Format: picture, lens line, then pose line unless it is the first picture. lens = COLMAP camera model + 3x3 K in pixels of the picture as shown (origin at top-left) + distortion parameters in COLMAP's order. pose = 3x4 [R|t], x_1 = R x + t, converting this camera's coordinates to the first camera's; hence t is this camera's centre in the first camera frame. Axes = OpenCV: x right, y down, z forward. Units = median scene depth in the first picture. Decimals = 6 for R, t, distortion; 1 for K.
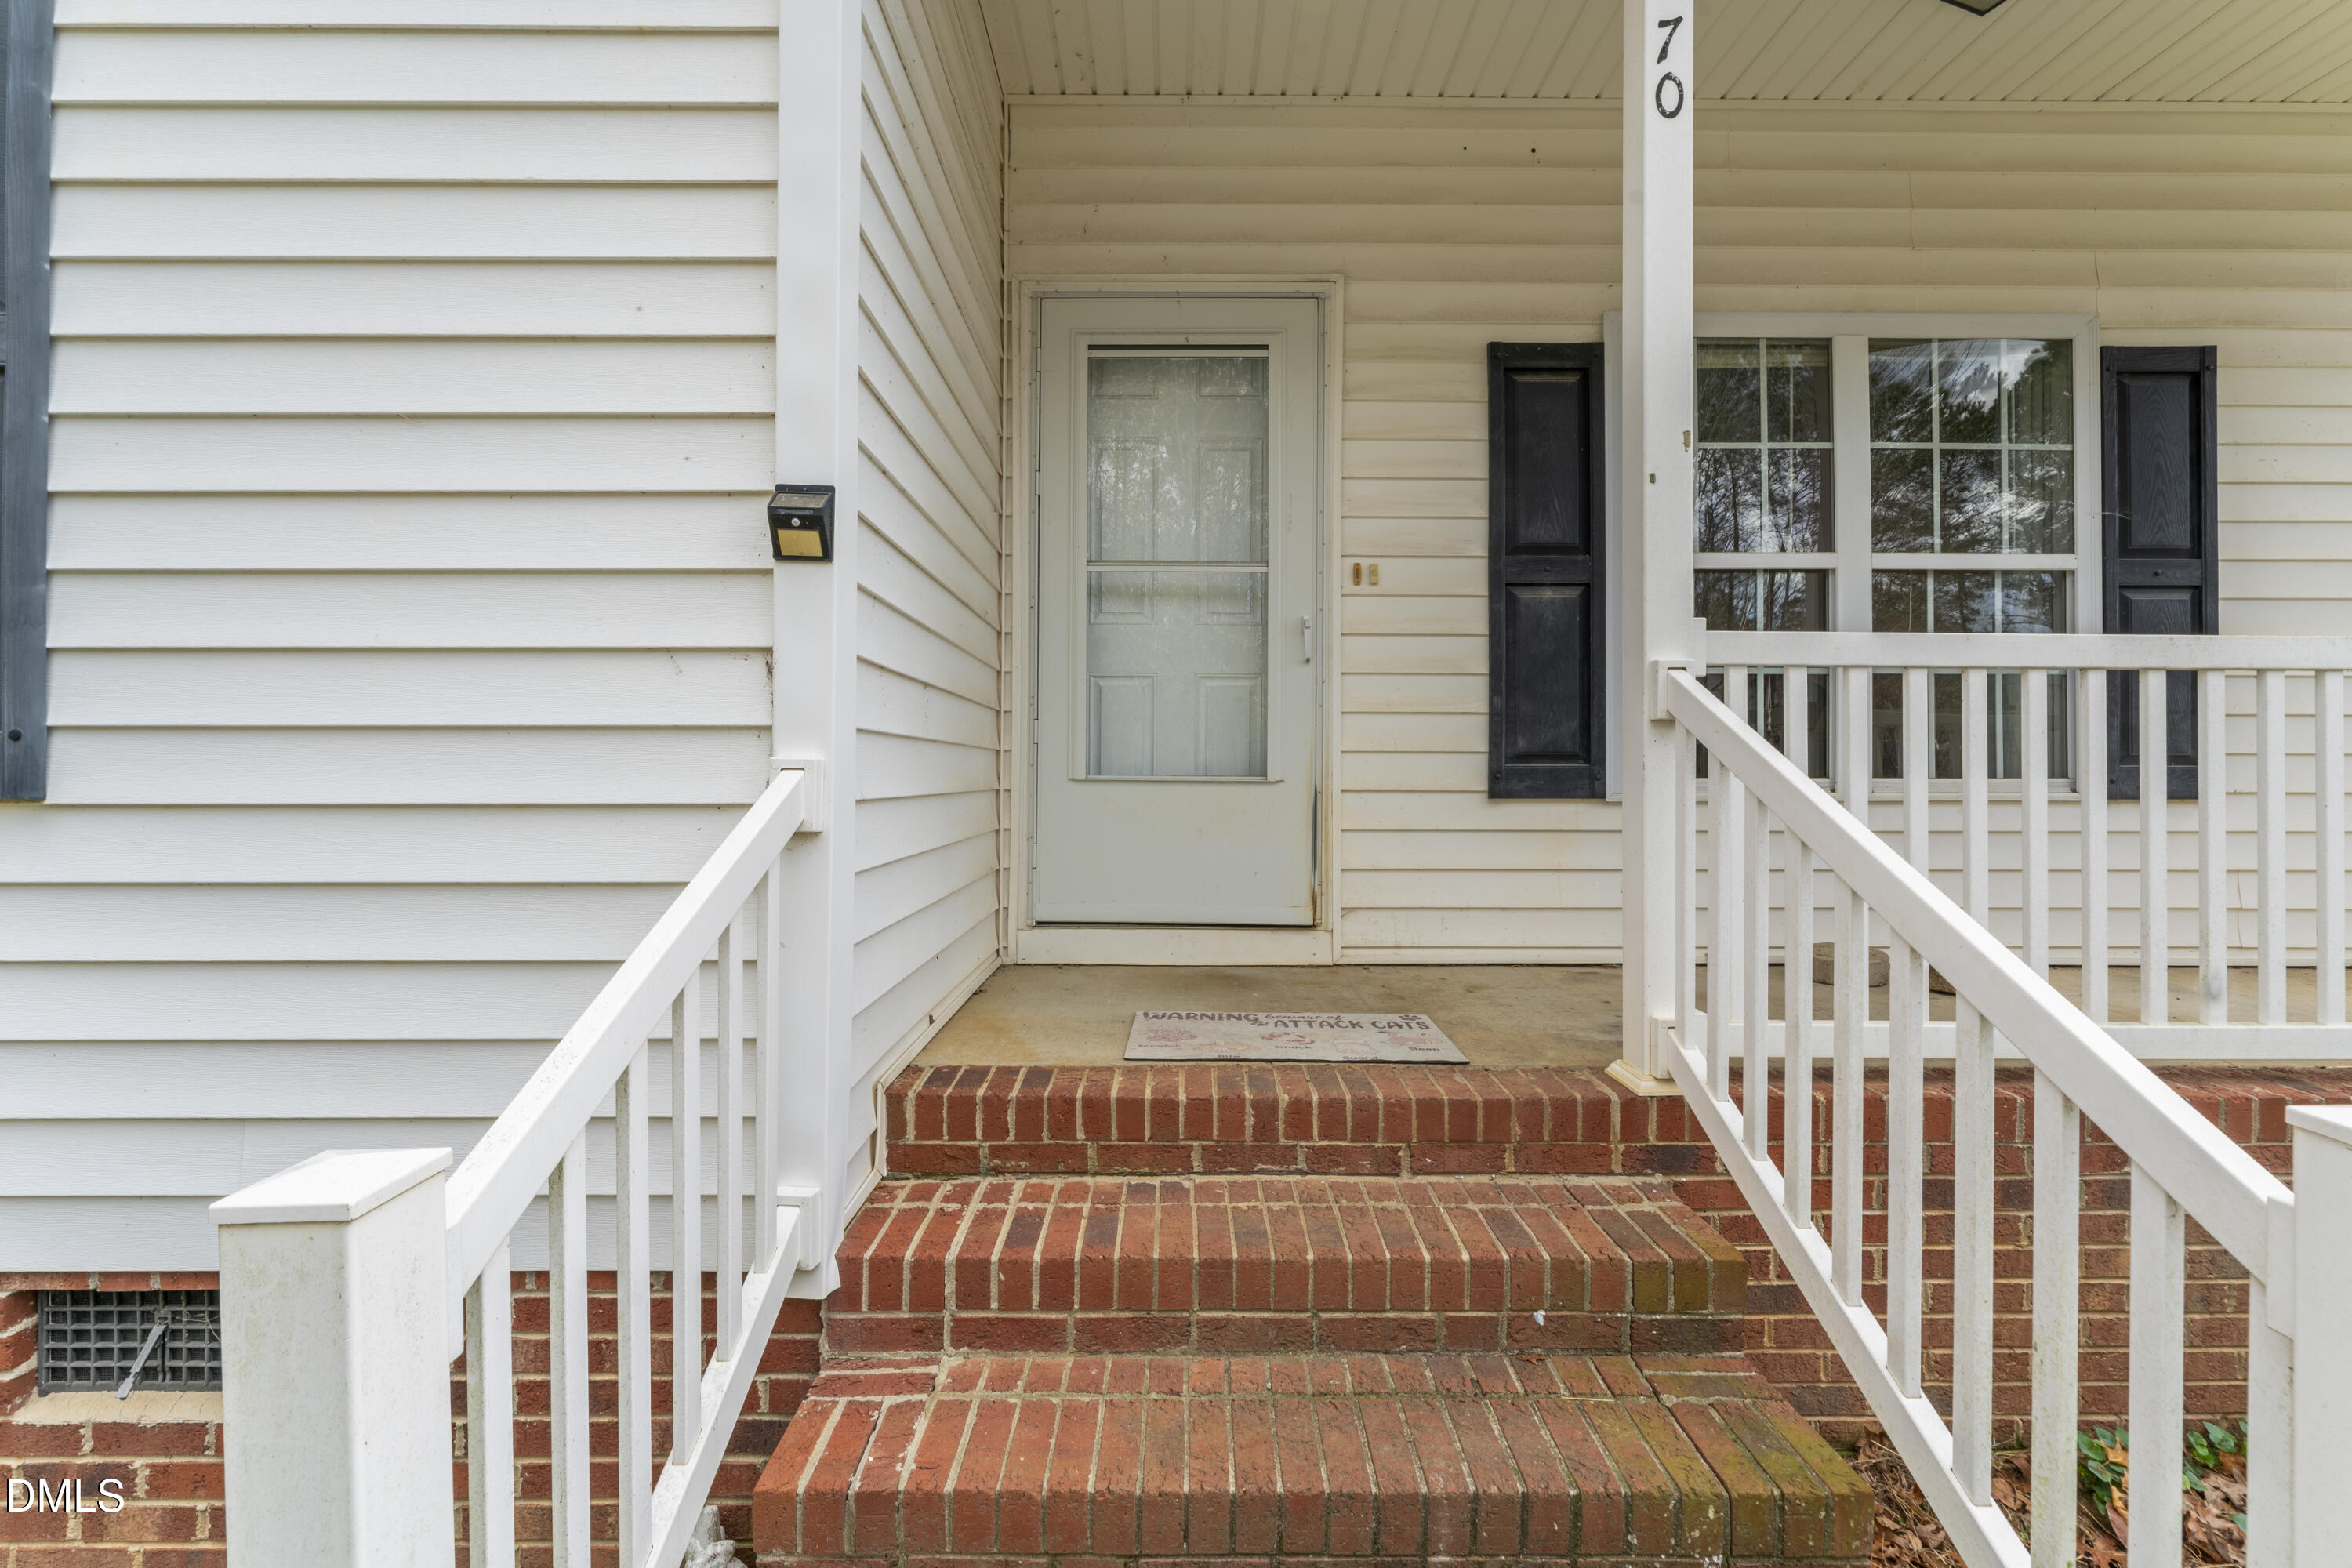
lens RADIAL K [[1028.1, 0, 1175.1], [0, 1028.1, 764.4], [0, 0, 1]] dist [-0.001357, 0.000424]
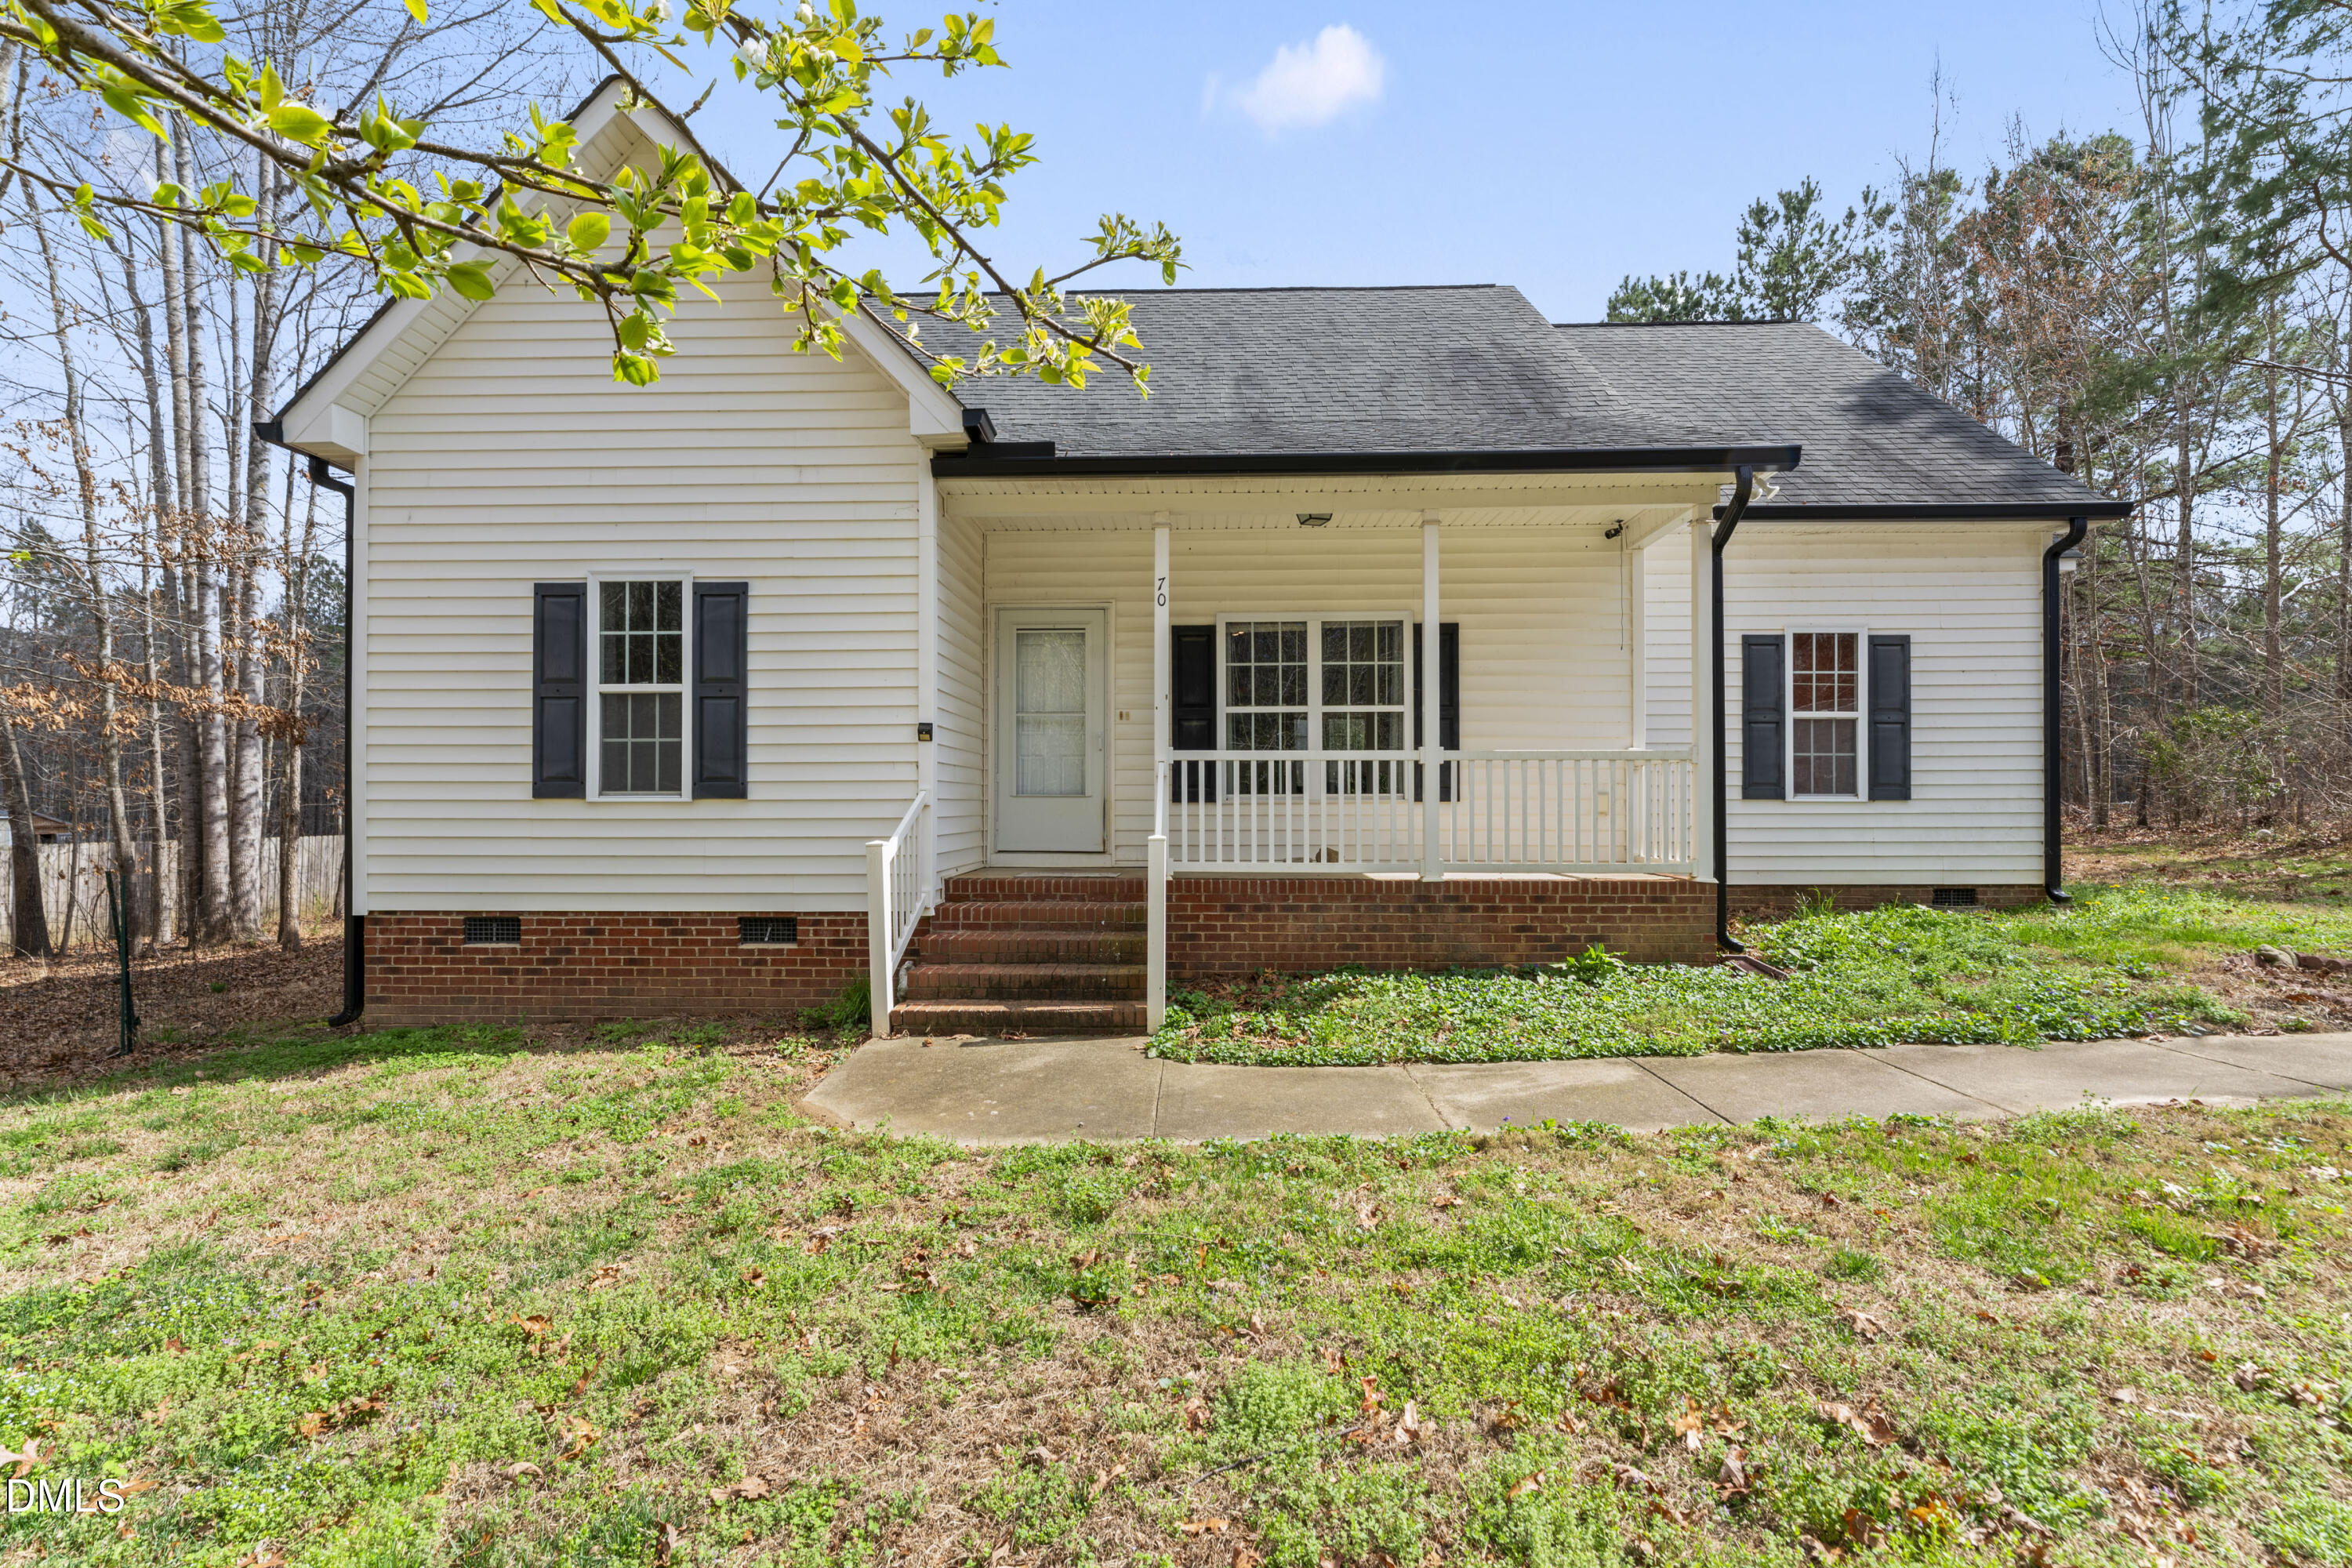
lens RADIAL K [[1028.1, 0, 1153.7], [0, 1028.1, 796.4], [0, 0, 1]] dist [-0.001357, 0.000424]
pose [[0.998828, -0.003371, -0.048286, 0.567114], [0.003444, 0.999993, 0.001430, 0.018035], [0.048281, -0.001595, 0.998833, -2.315707]]
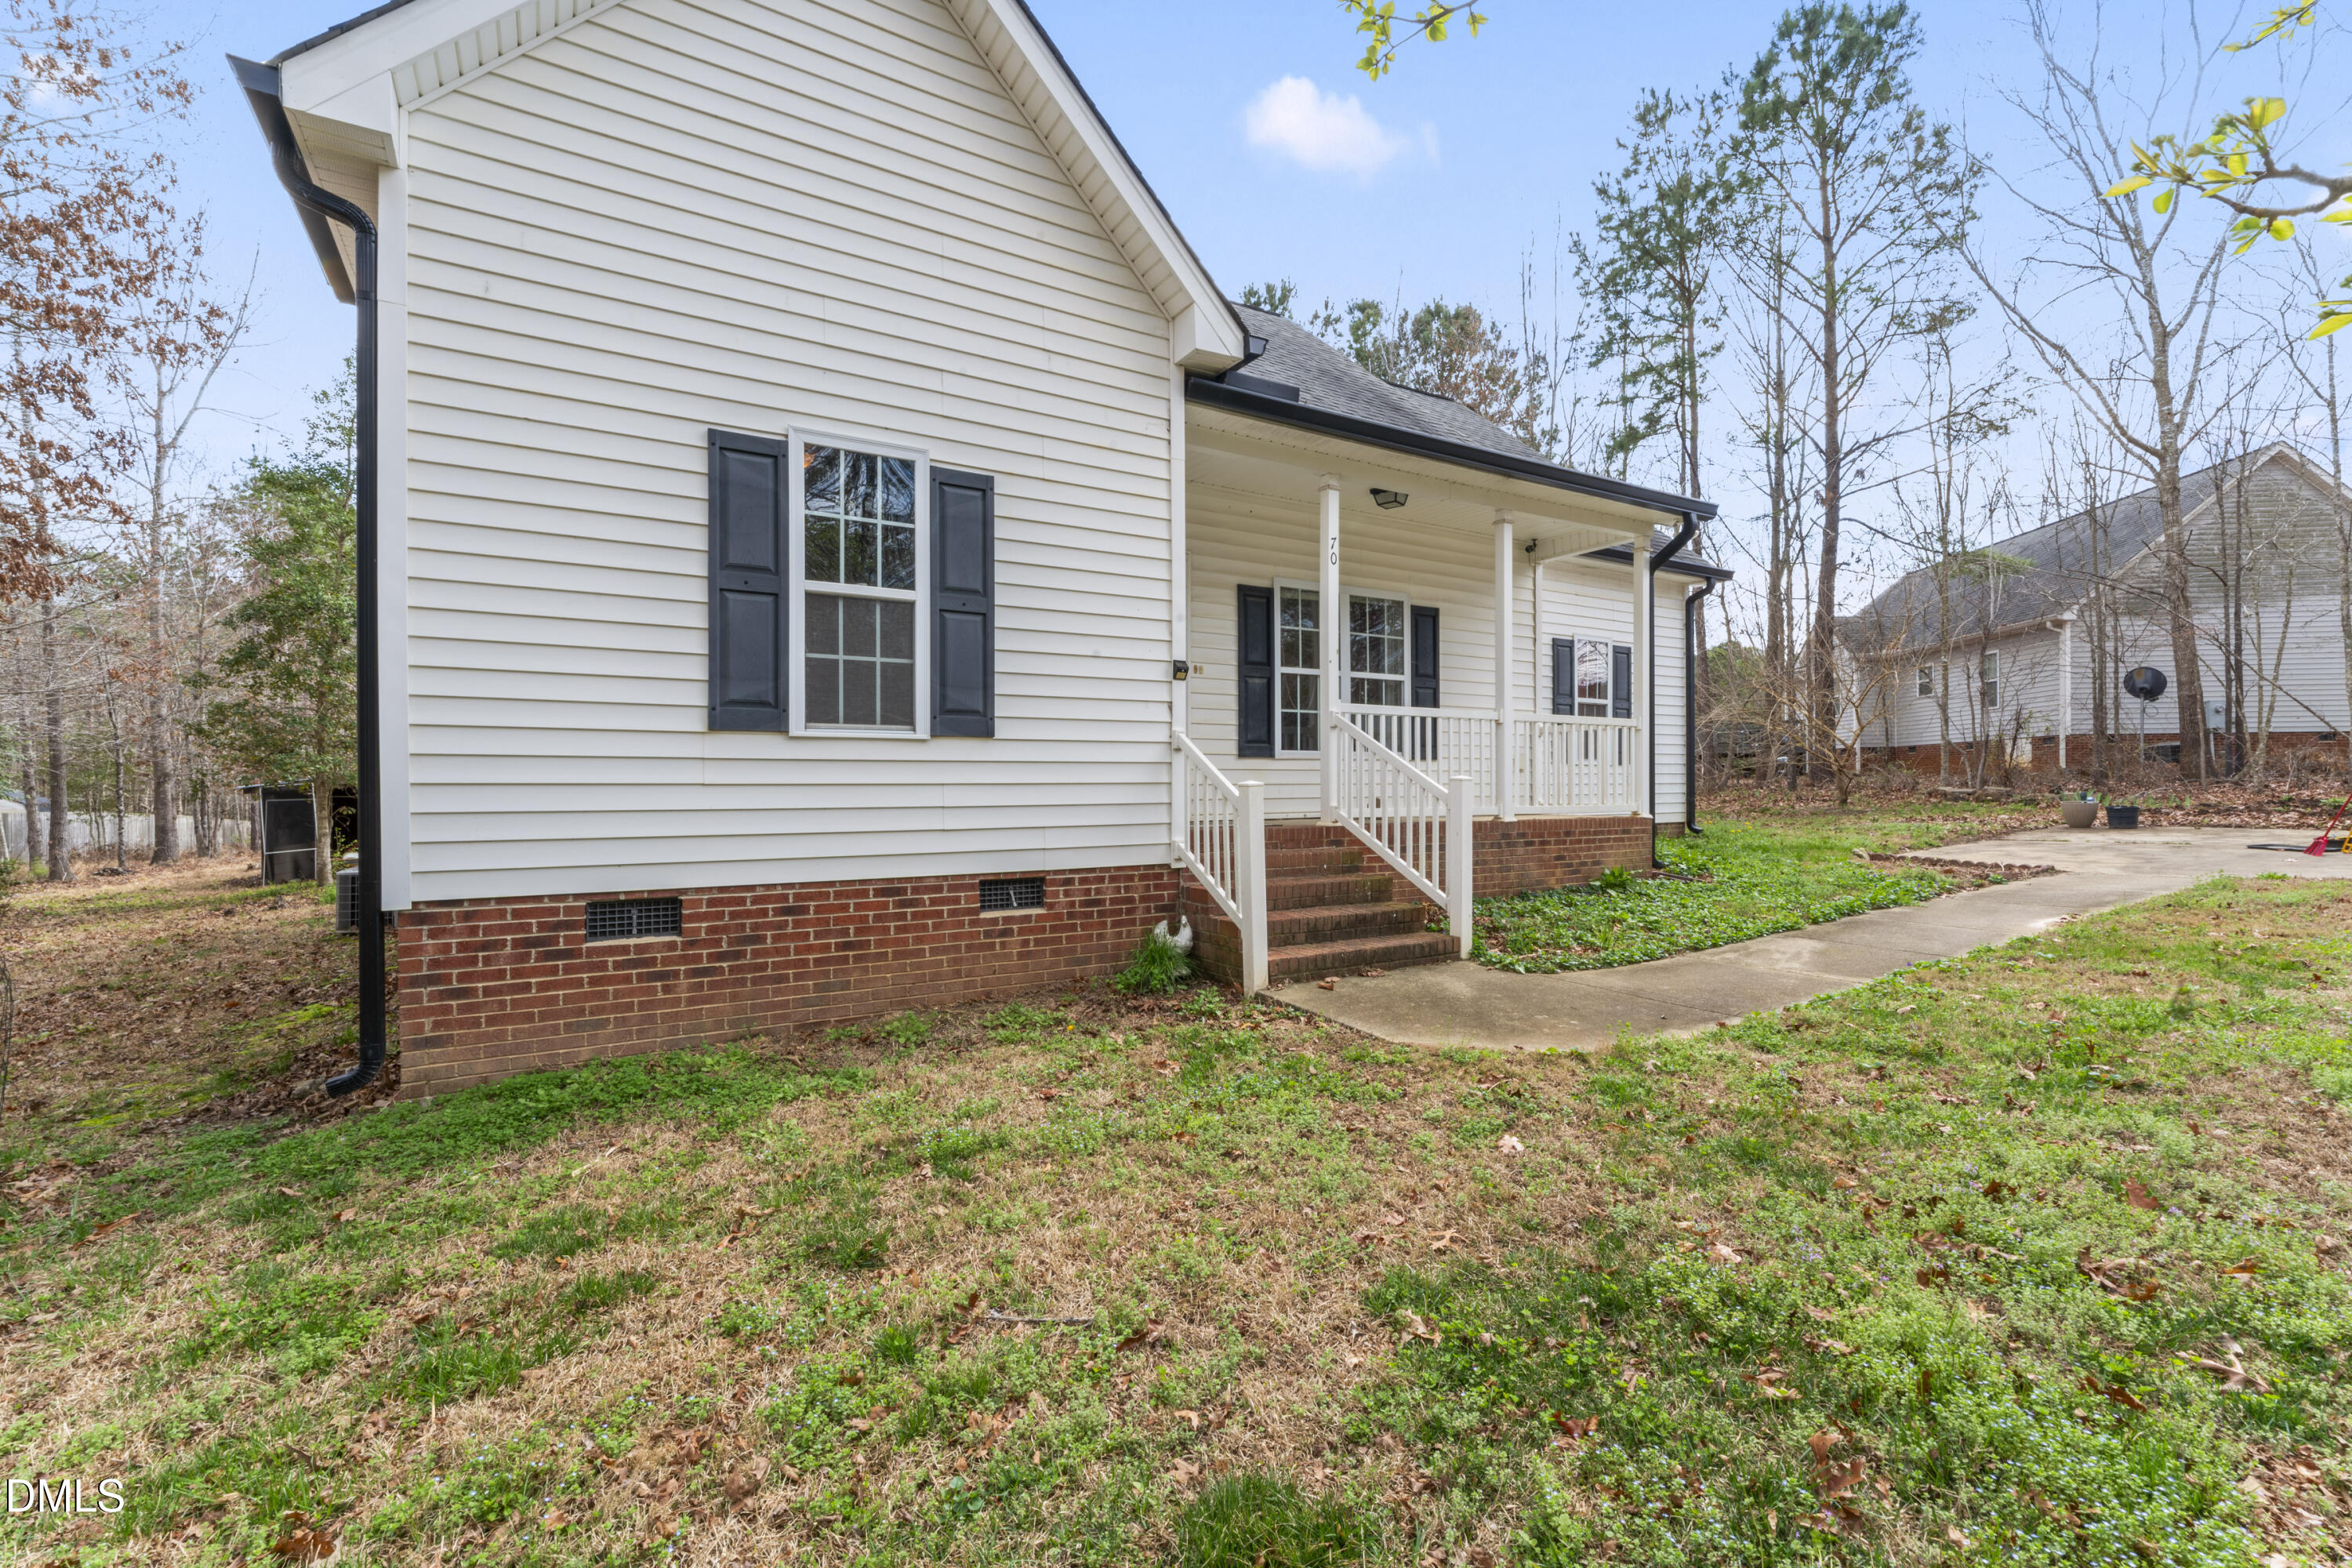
lens RADIAL K [[1028.1, 0, 1171.3], [0, 1028.1, 783.7], [0, 0, 1]] dist [-0.001357, 0.000424]
pose [[0.856460, -0.002971, 0.516205, -1.771444], [0.003126, 0.999995, 0.000569, 0.143046], [-0.516205, 0.001127, 0.856465, -1.711870]]
